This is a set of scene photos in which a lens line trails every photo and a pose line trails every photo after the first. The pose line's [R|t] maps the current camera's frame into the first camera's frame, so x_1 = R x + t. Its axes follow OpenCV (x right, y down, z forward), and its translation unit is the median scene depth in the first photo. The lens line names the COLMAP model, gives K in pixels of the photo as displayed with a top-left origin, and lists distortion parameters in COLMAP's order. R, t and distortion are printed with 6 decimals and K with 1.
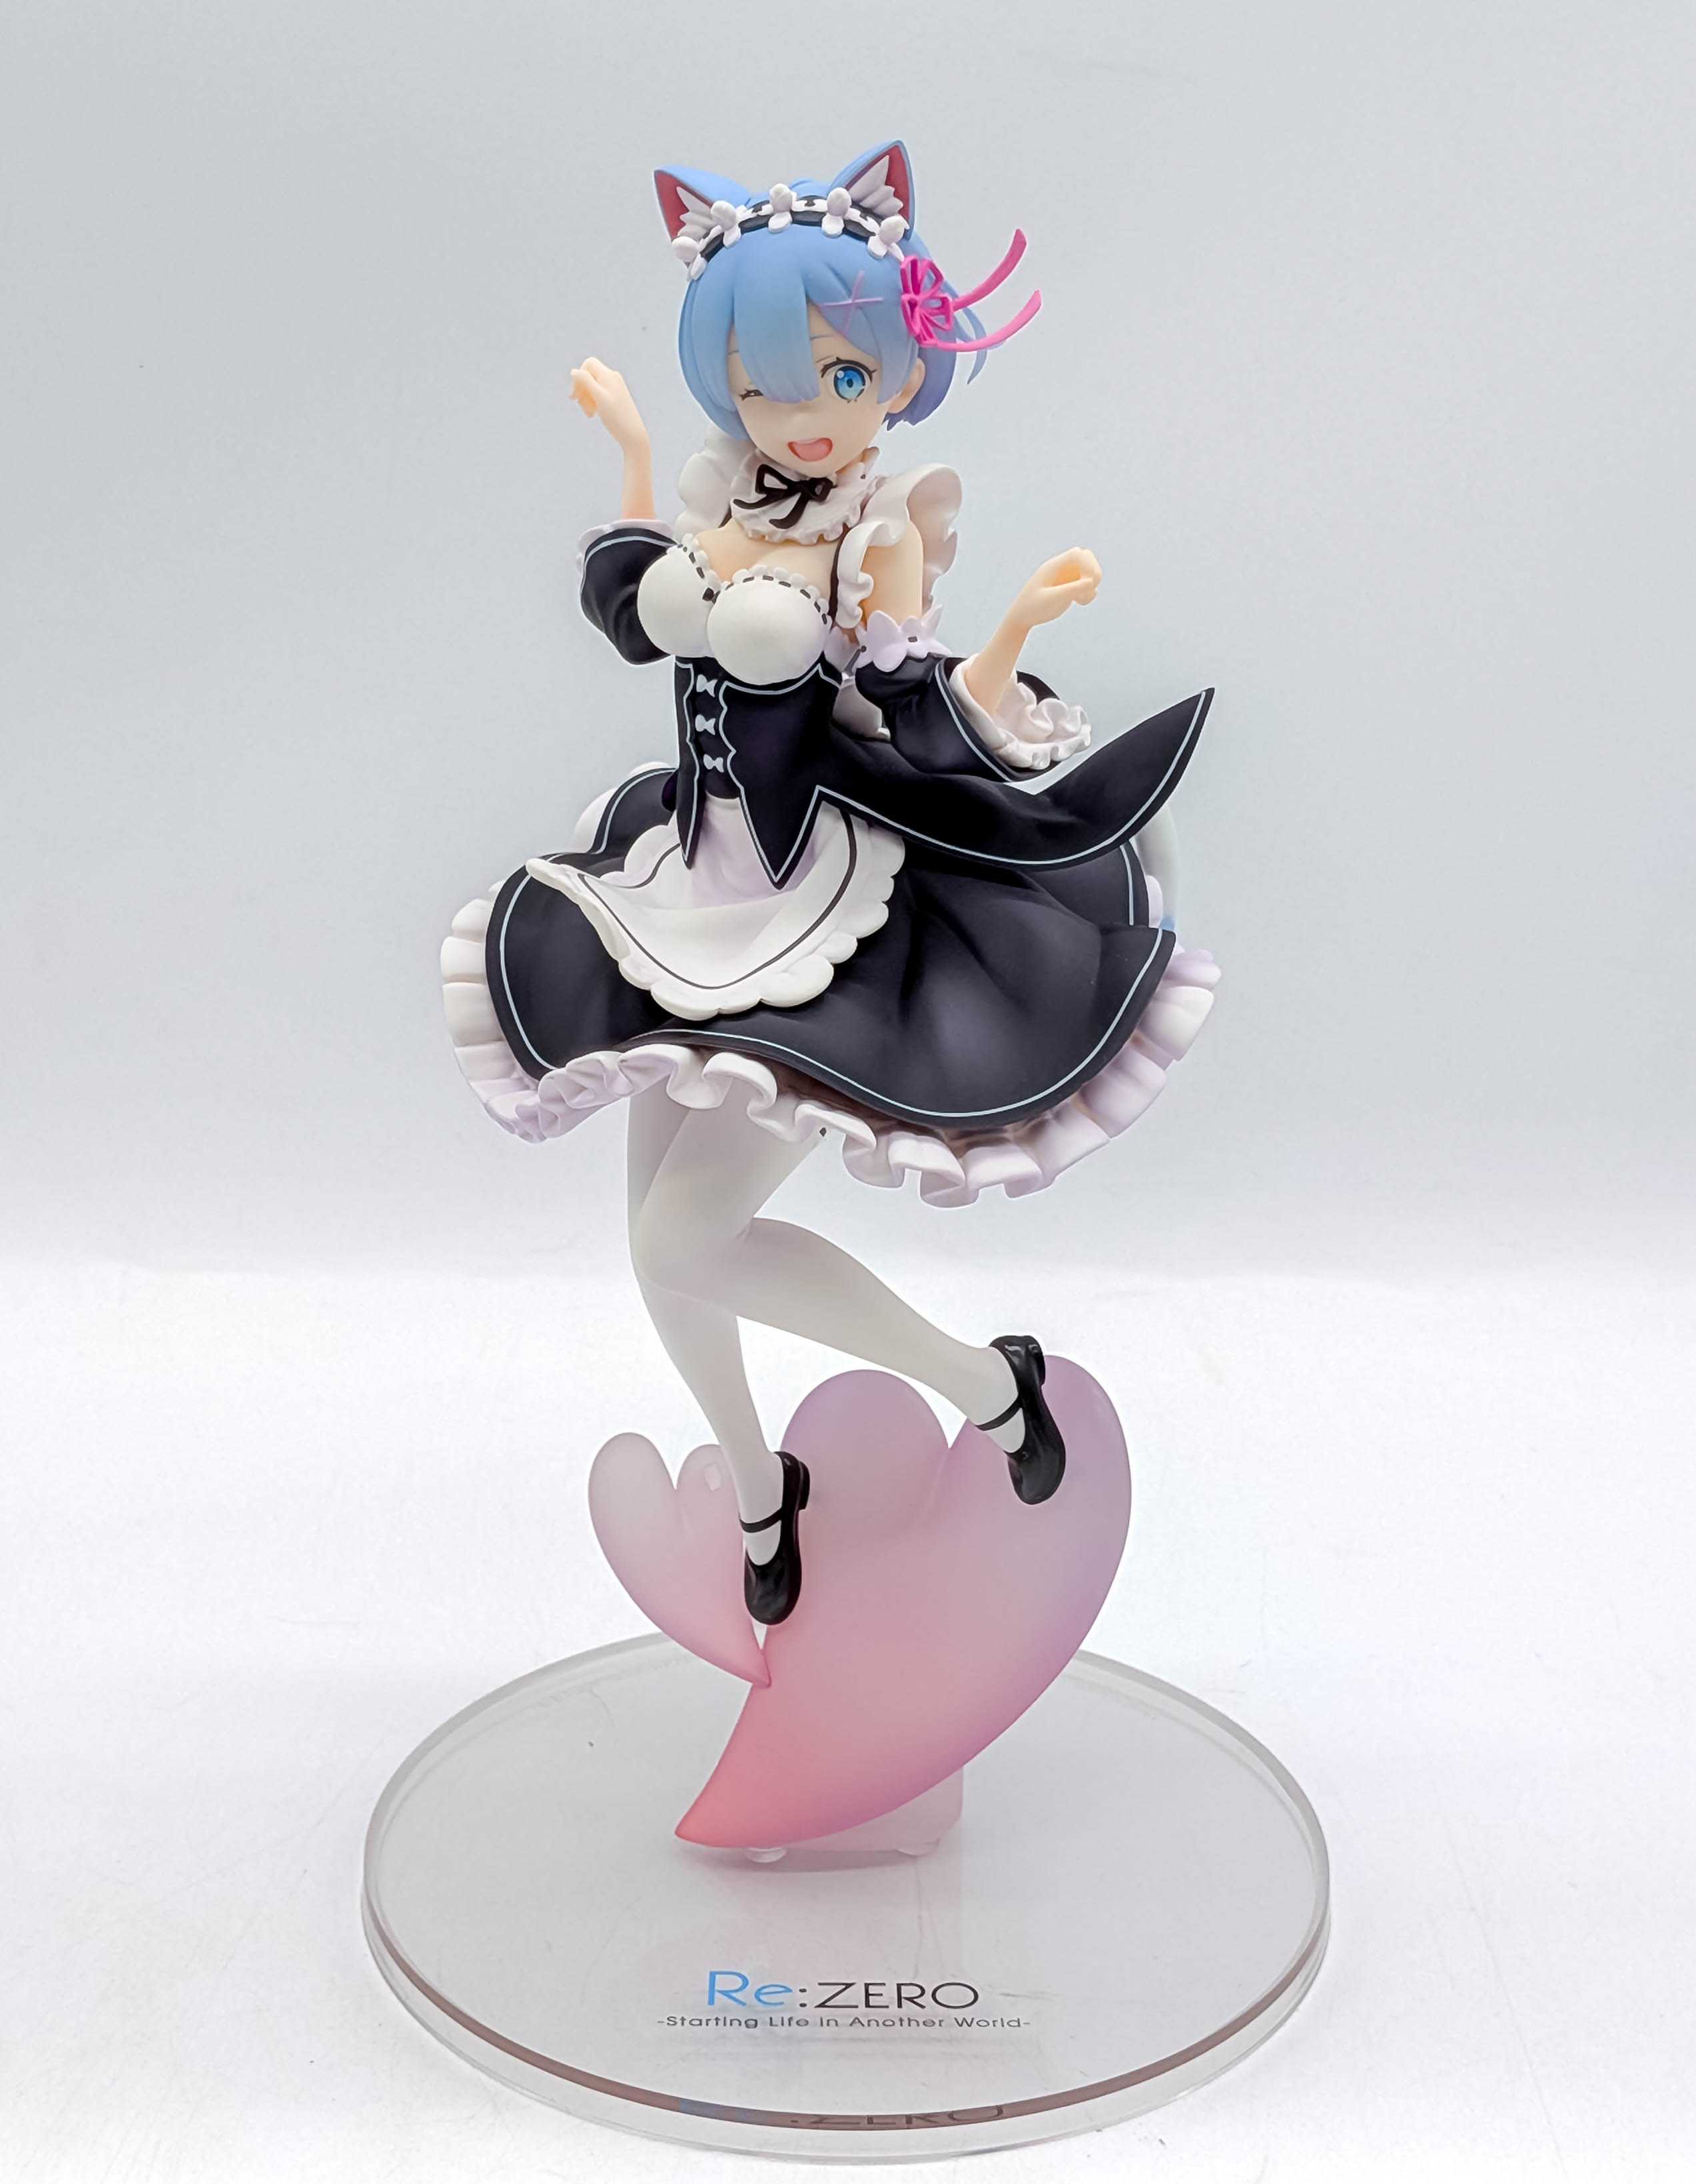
lens RADIAL K [[3961.8, 0, 757.0], [0, 3961.8, 1058.7], [0, 0, 1]] dist [0.119401, 0.000000]
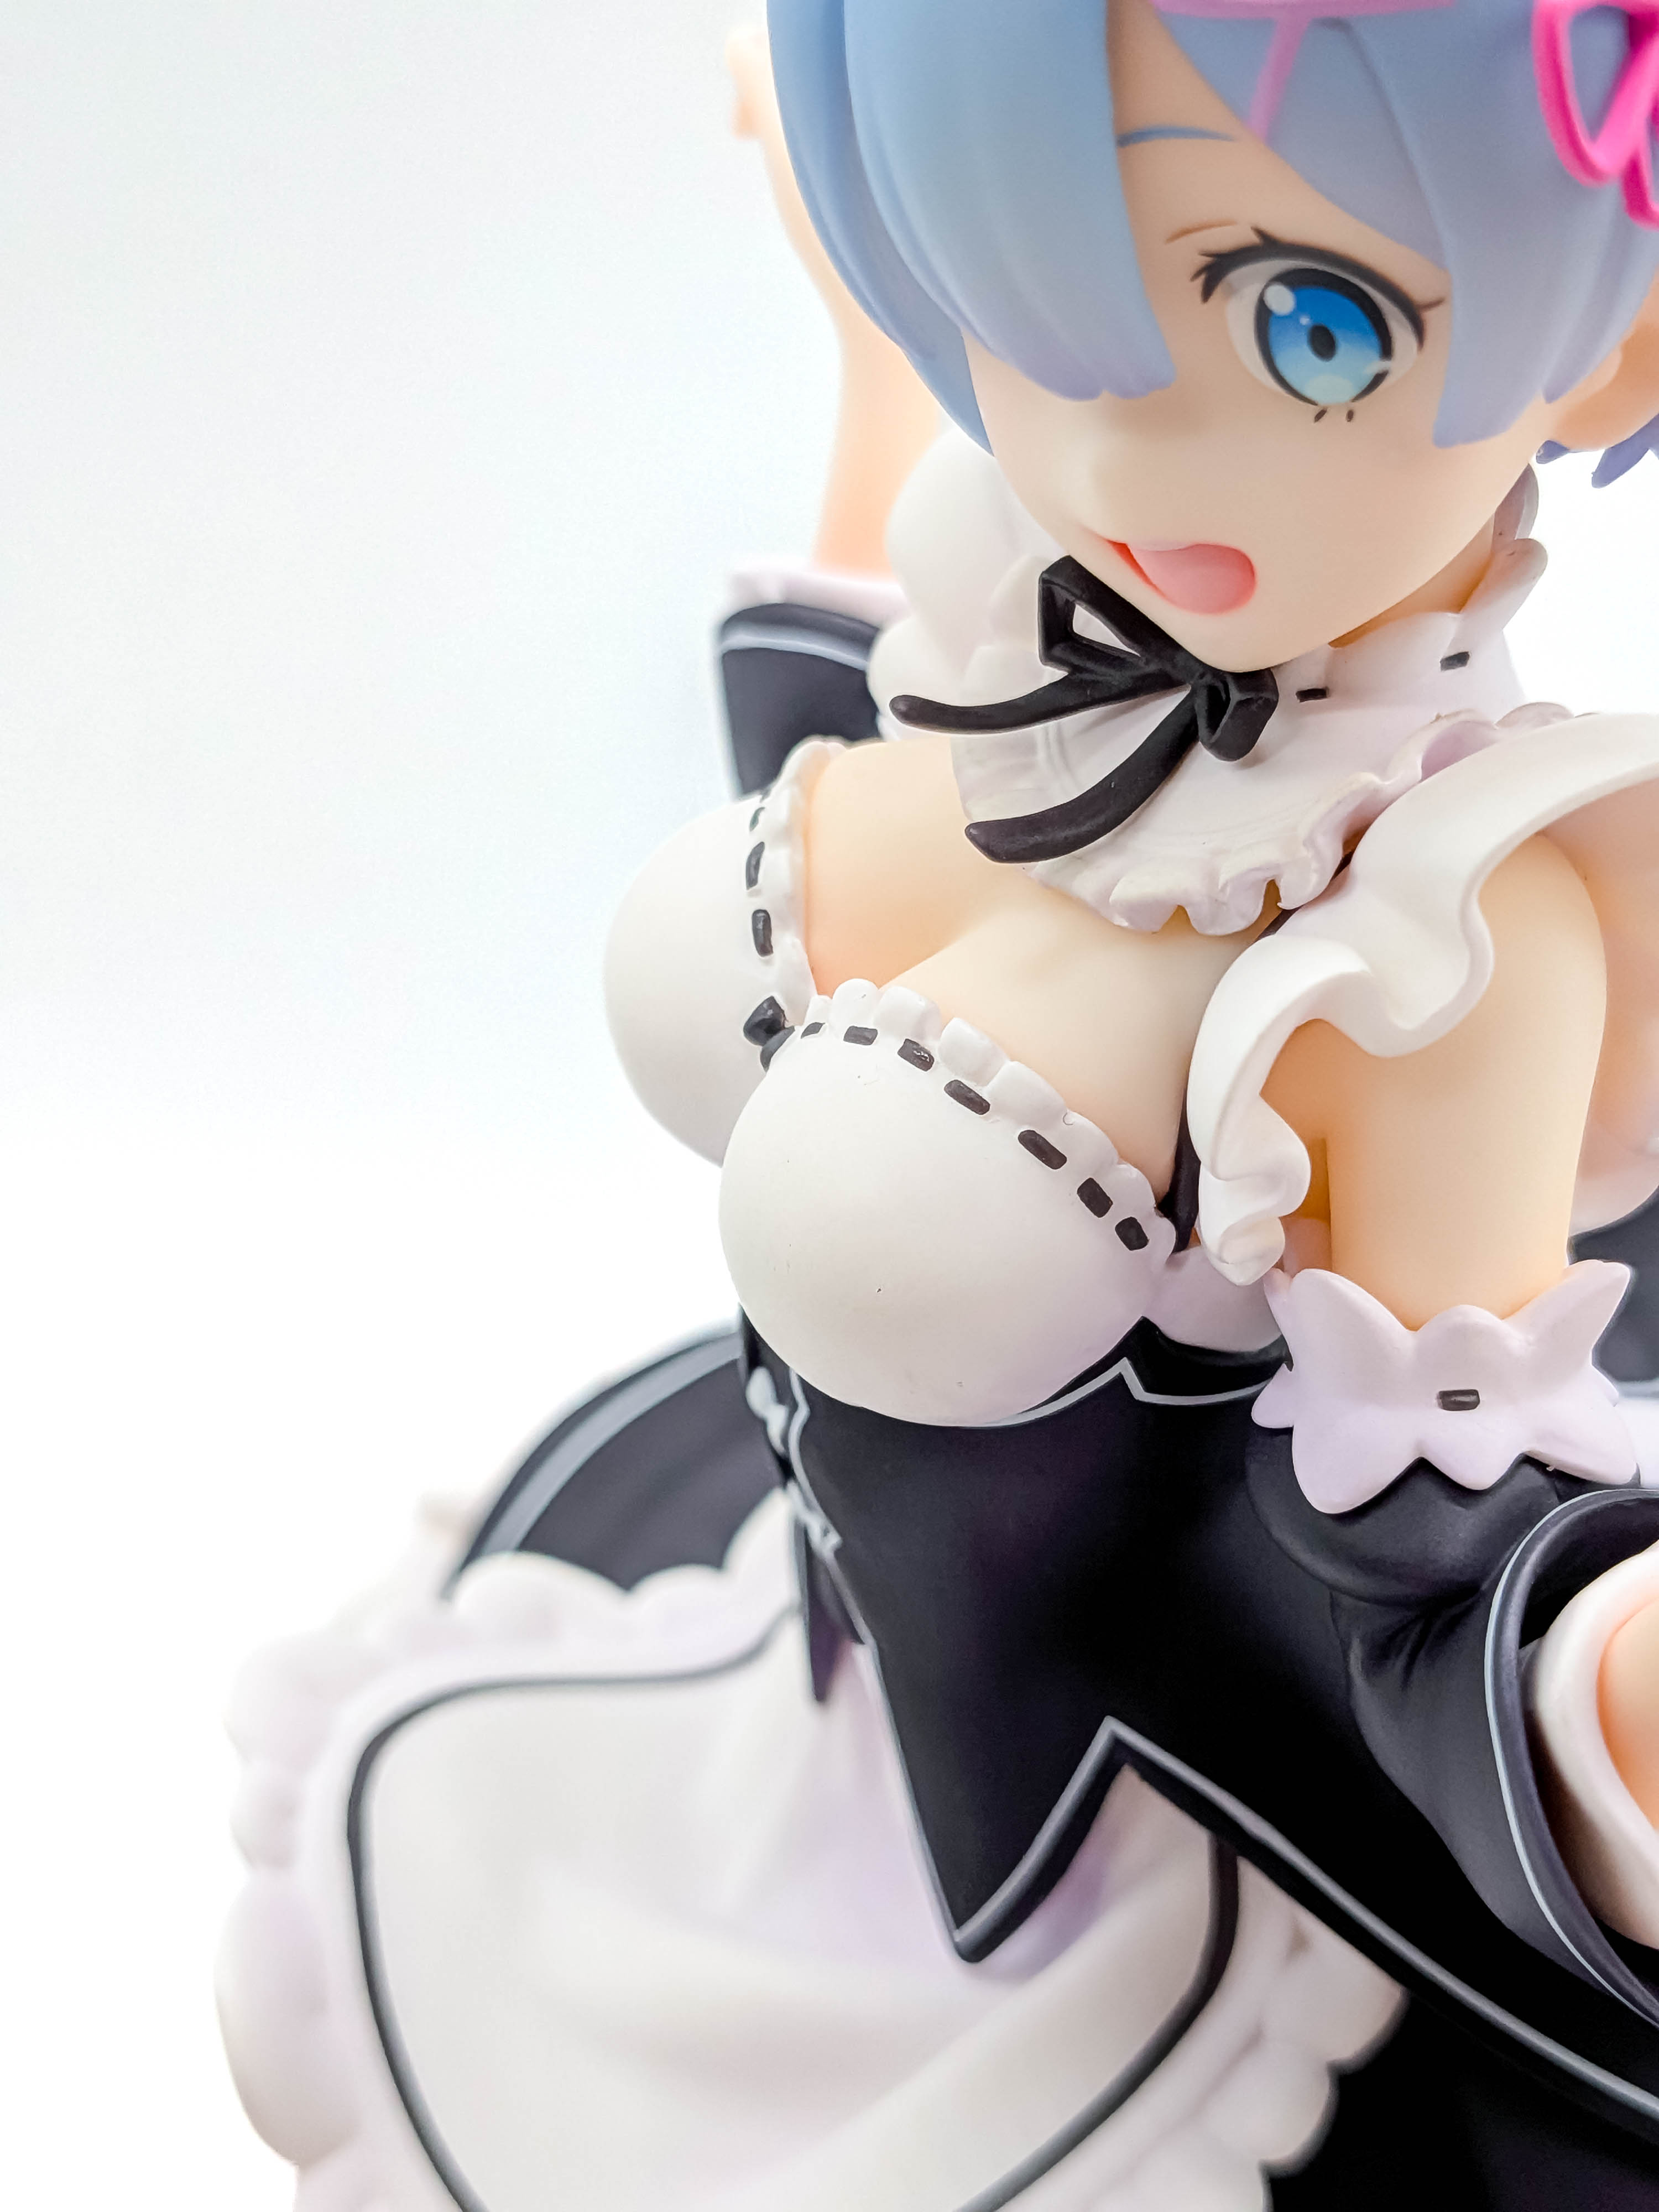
lens RADIAL K [[3324.6, 0, 861.1], [0, 3324.6, 1008.9], [0, 0, 1]] dist [0.091825, 0.000000]
pose [[0.898449, 0.220166, -0.379890, 0.079003], [-0.135631, 0.962048, 0.236788, -0.172646], [0.417605, -0.161217, 0.894212, 0.803876]]
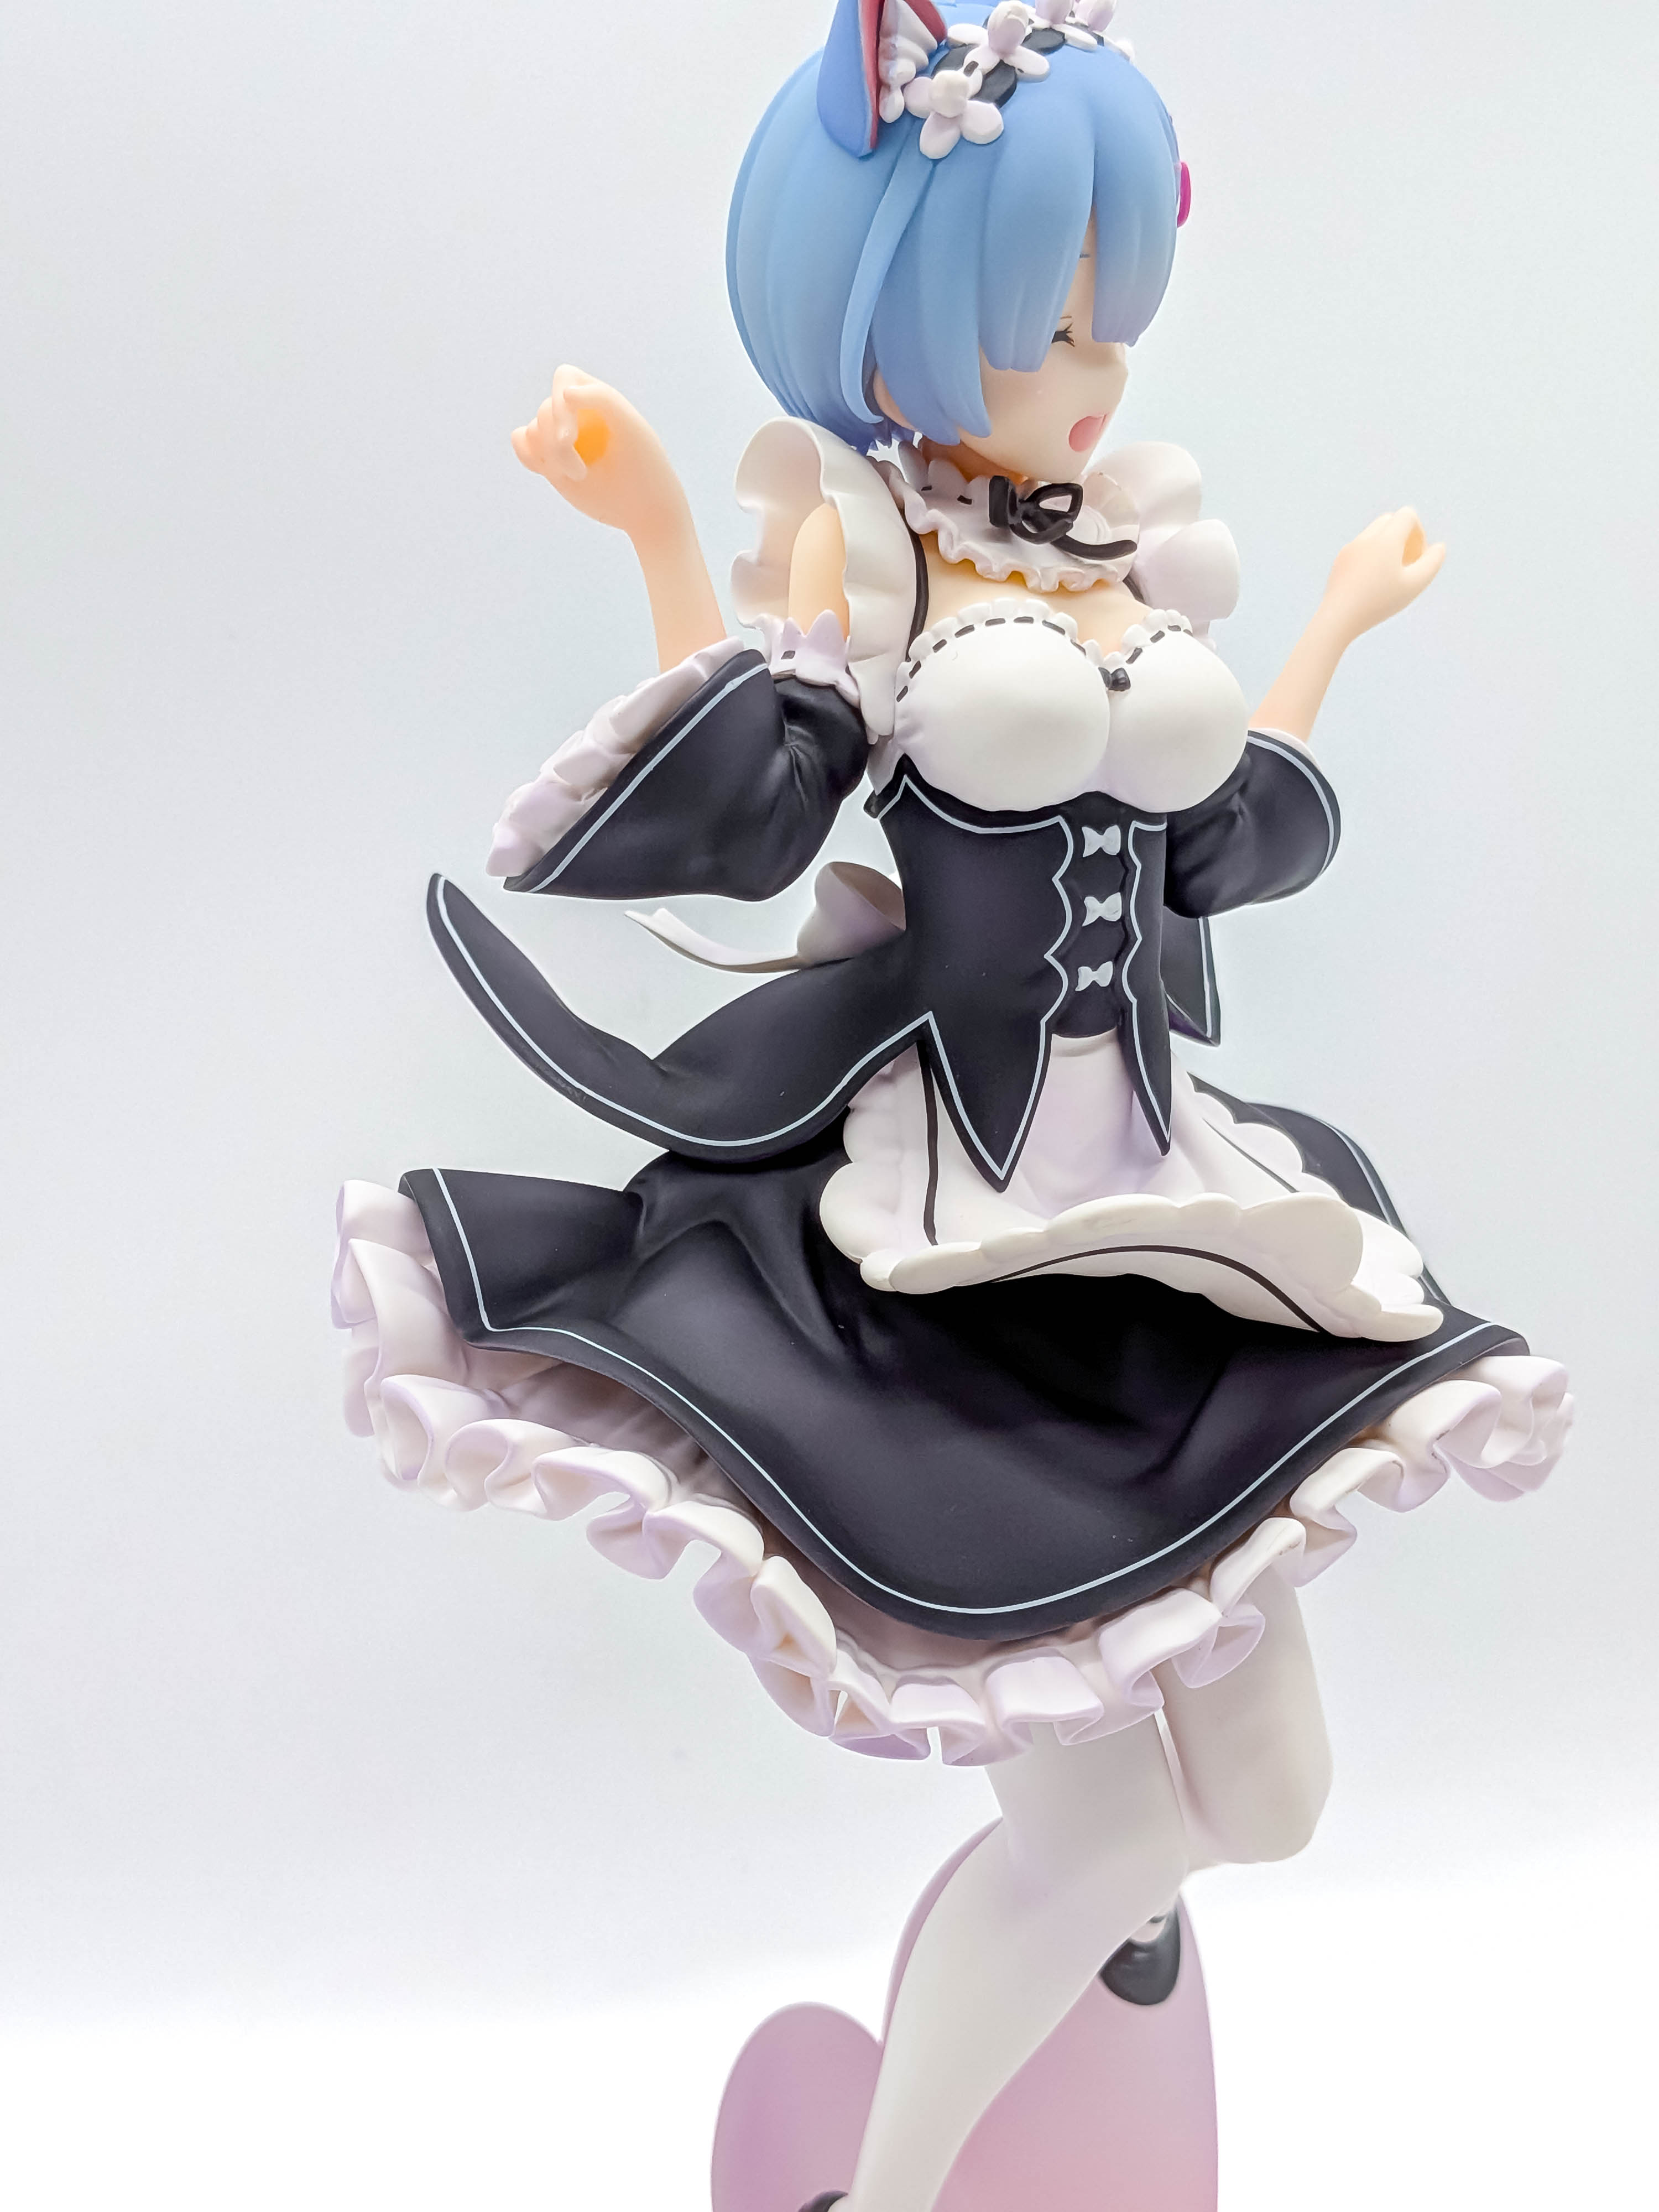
lens RADIAL K [[3324.6, 0, 745.7], [0, 3324.6, 1113.5], [0, 0, 1]] dist [0.091825, 0.000000]
pose [[0.275180, -0.218352, 0.936268, -0.500425], [0.353940, 0.928476, 0.112507, -0.131918], [-0.893869, 0.300423, 0.332782, 0.906099]]
